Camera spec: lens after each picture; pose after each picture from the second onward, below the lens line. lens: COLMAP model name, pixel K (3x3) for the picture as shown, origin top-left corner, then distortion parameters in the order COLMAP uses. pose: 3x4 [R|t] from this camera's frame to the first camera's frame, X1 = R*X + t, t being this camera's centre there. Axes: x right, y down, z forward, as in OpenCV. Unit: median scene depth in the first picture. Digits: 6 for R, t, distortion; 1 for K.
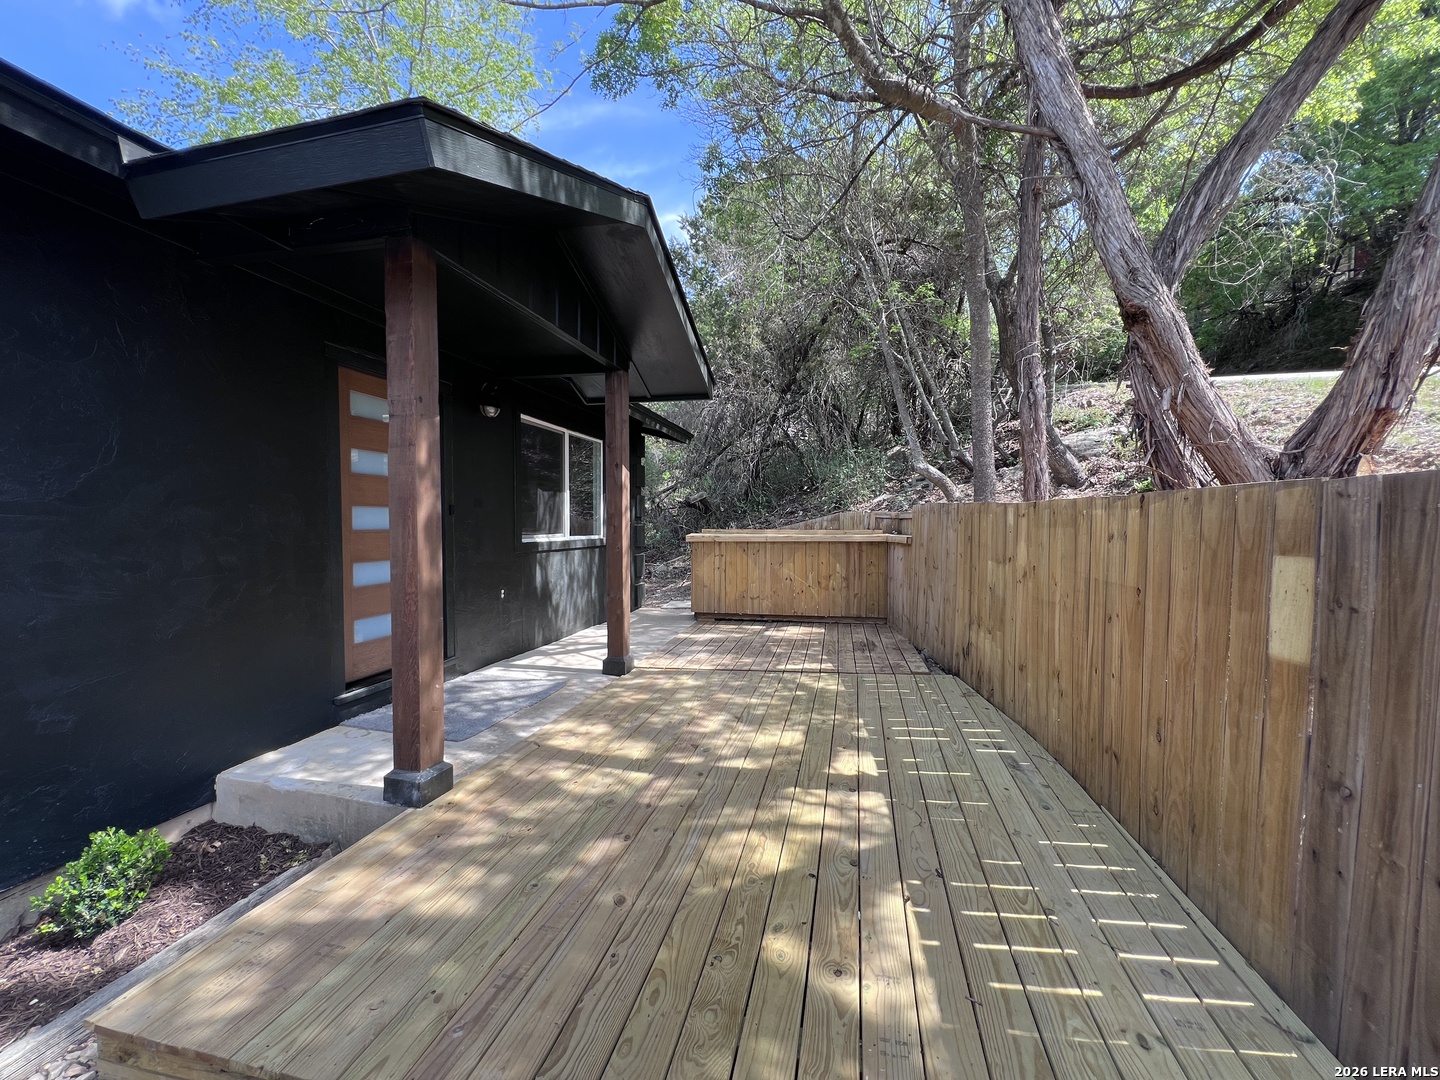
lens RADIAL K [[576.8, 0, 722.7], [0, 576.8, 541.5], [0, 0, 1]] dist [-0.003788, 0.002677]
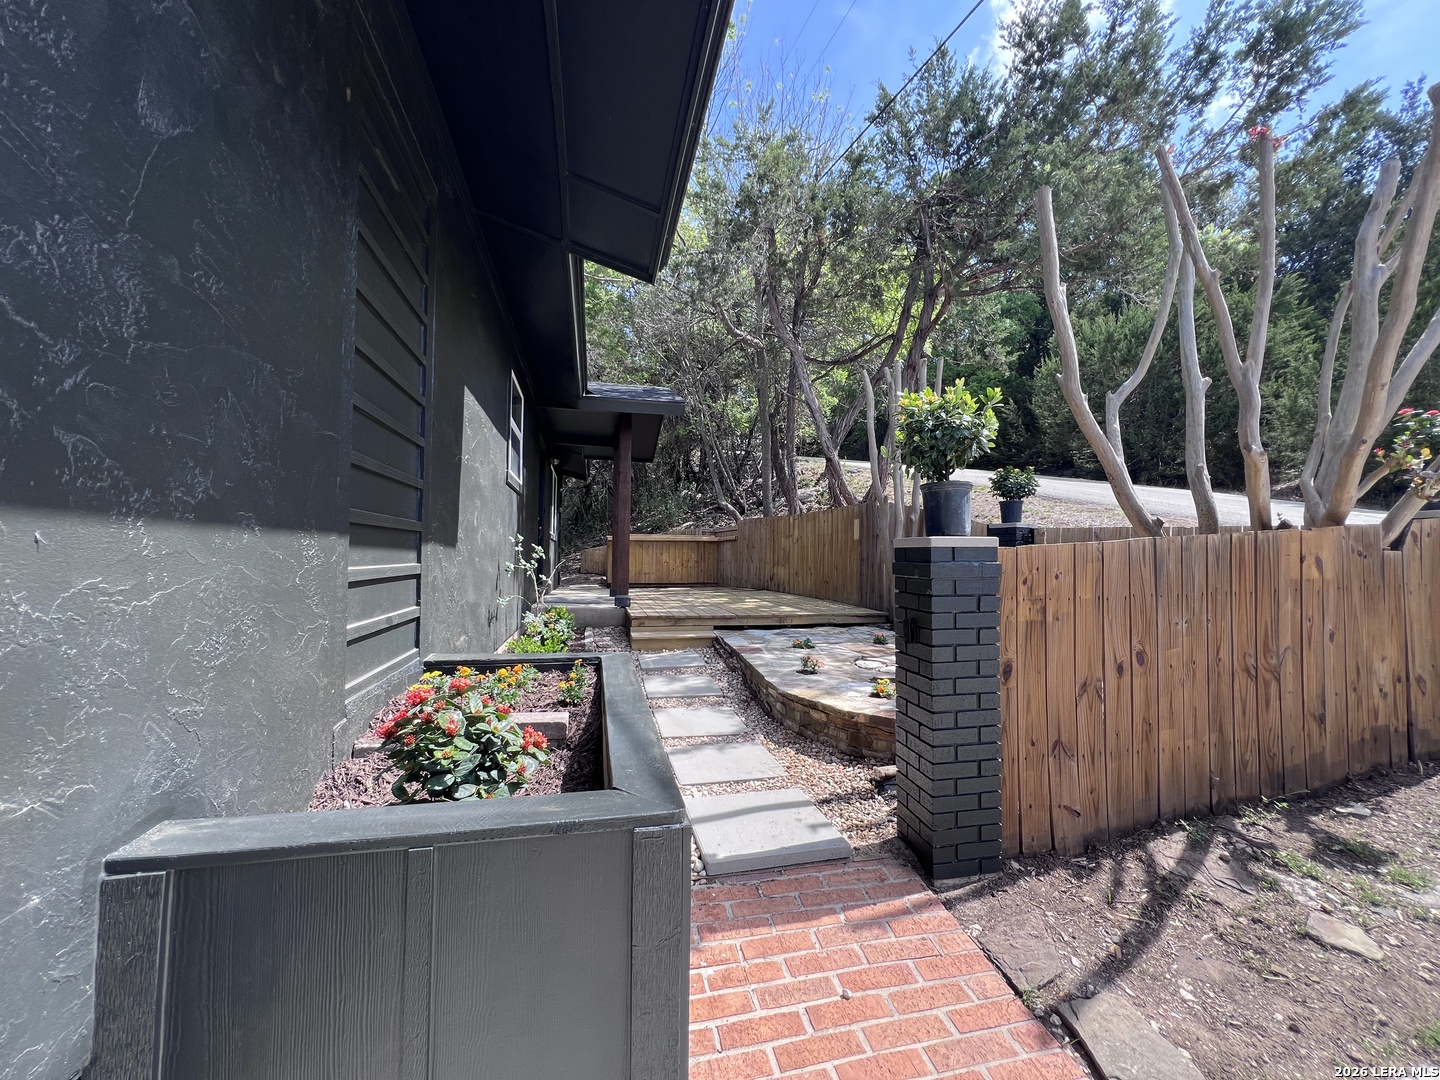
lens RADIAL K [[576.8, 0, 723.3], [0, 576.8, 538.9], [0, 0, 1]] dist [-0.003788, 0.002677]
pose [[0.900415, 0.020847, 0.434532, -1.161919], [0.011060, 0.997431, -0.070772, 0.281148], [-0.434892, 0.068530, 0.897871, -1.555438]]
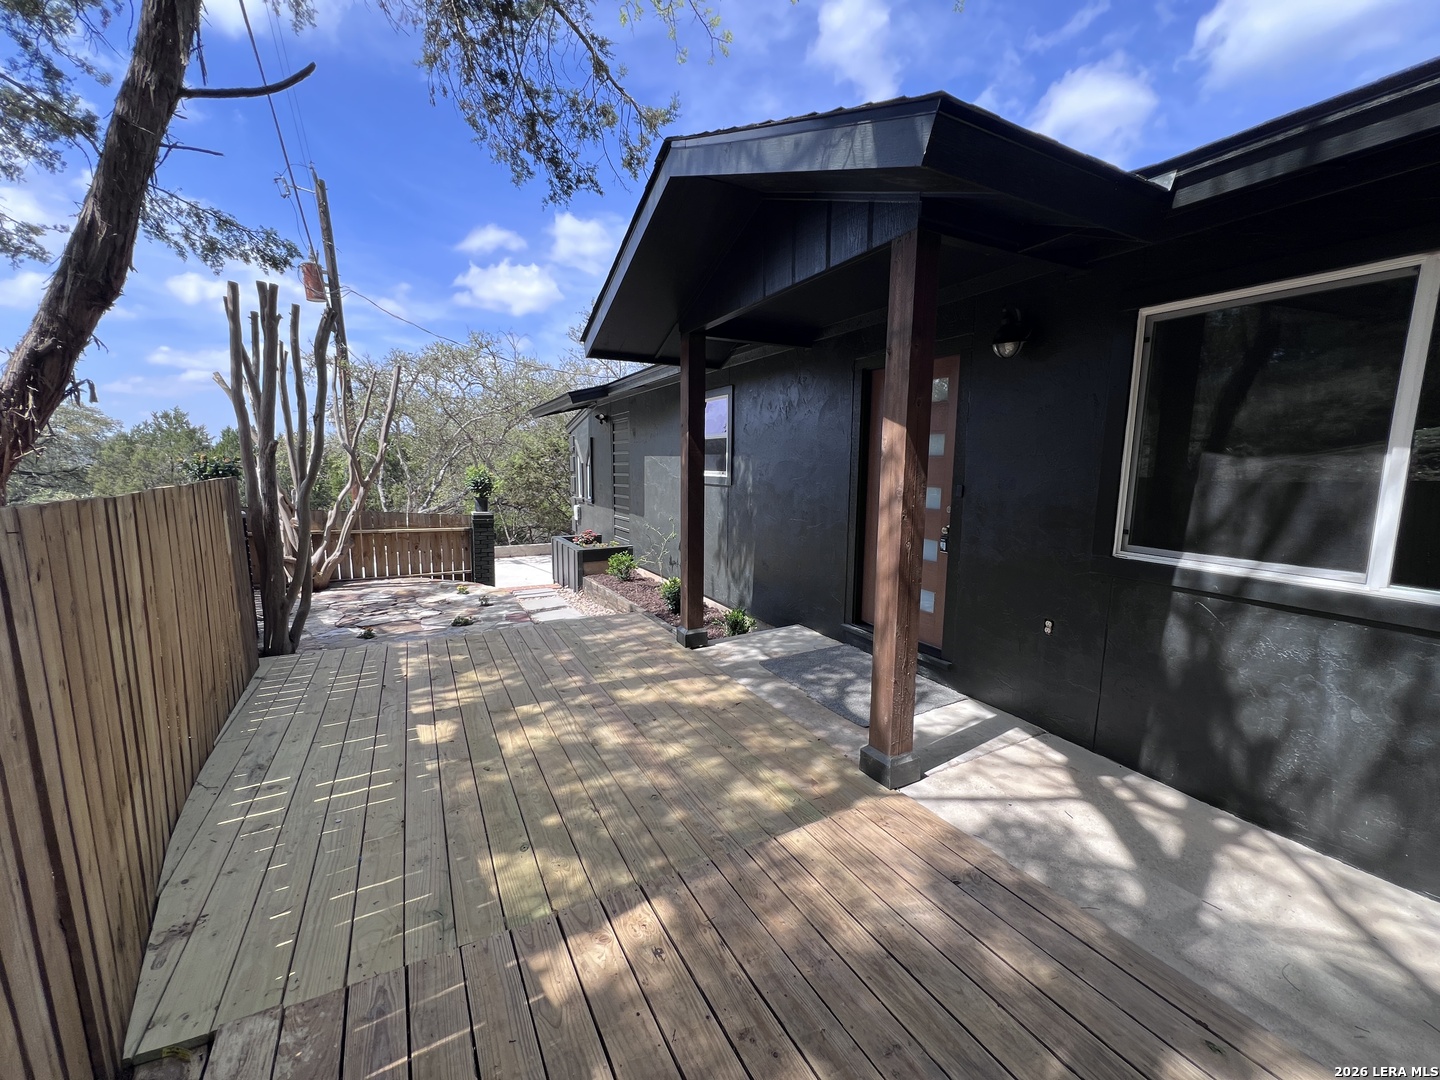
lens RADIAL K [[576.8, 0, 725.2], [0, 576.8, 541.4], [0, 0, 1]] dist [-0.003788, 0.002677]
pose [[-0.745833, 0.086808, -0.660452, 0.426607], [-0.030293, 0.986027, 0.163809, -0.138784], [0.665444, 0.142182, -0.732782, 1.759069]]
